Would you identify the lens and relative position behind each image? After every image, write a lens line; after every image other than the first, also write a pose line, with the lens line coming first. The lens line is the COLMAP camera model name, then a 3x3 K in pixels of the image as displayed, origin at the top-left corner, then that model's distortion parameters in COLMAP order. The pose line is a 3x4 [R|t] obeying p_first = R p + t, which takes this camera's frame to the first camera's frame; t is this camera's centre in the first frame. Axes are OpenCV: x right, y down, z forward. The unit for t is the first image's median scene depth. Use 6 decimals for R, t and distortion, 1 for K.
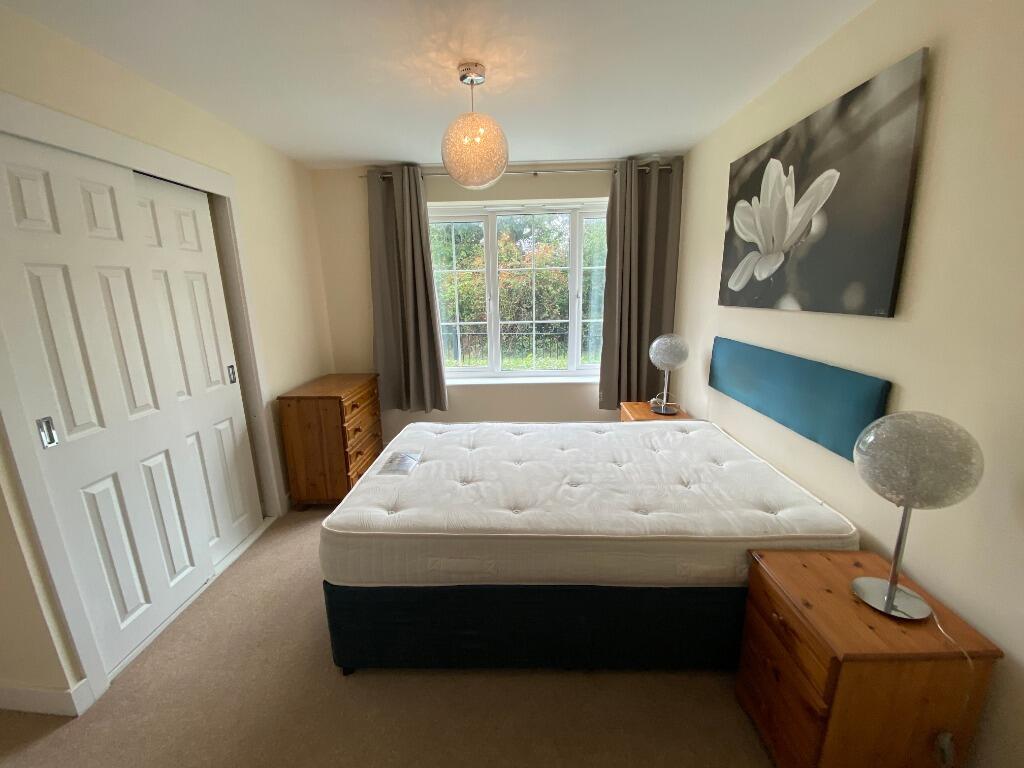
lens RADIAL K [[433.1, 0, 511.6], [0, 433.1, 366.6], [0, 0, 1]] dist [0.017460, -0.000189]
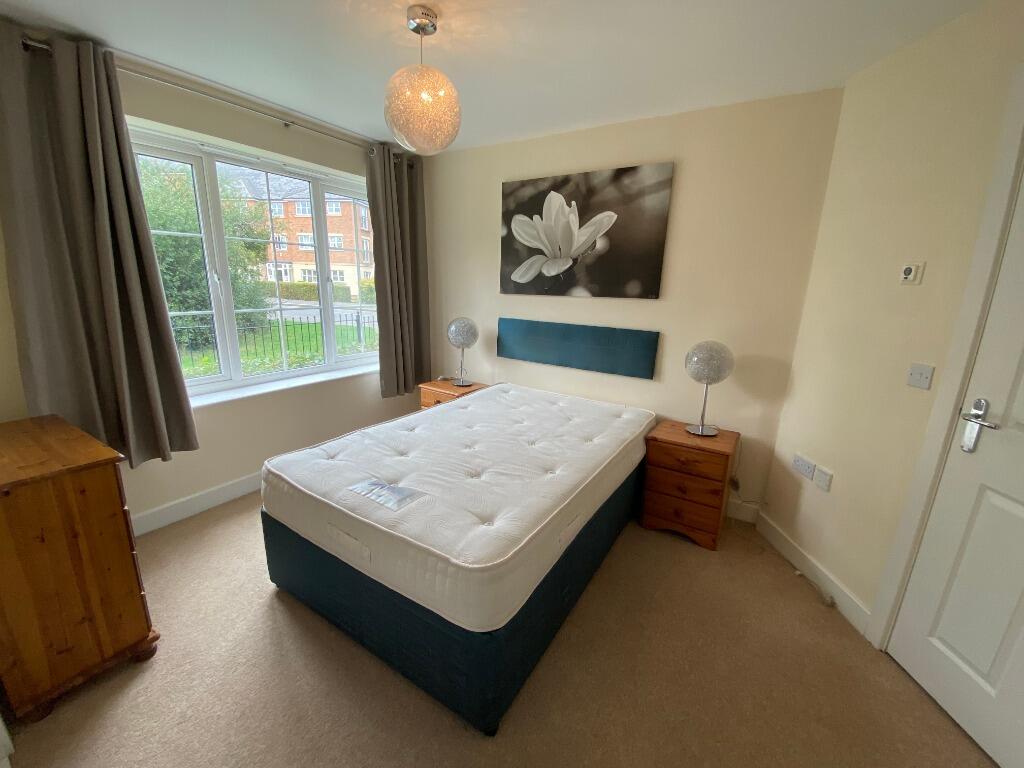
lens RADIAL K [[413.2, 0, 512.0], [0, 413.2, 384.0], [0, 0, 1]] dist [0.024891, -0.000069]
pose [[0.511964, -0.177727, 0.840420, -0.779551], [0.116785, 0.983679, 0.136880, -0.051373], [-0.851031, 0.028071, 0.524365, 0.424306]]
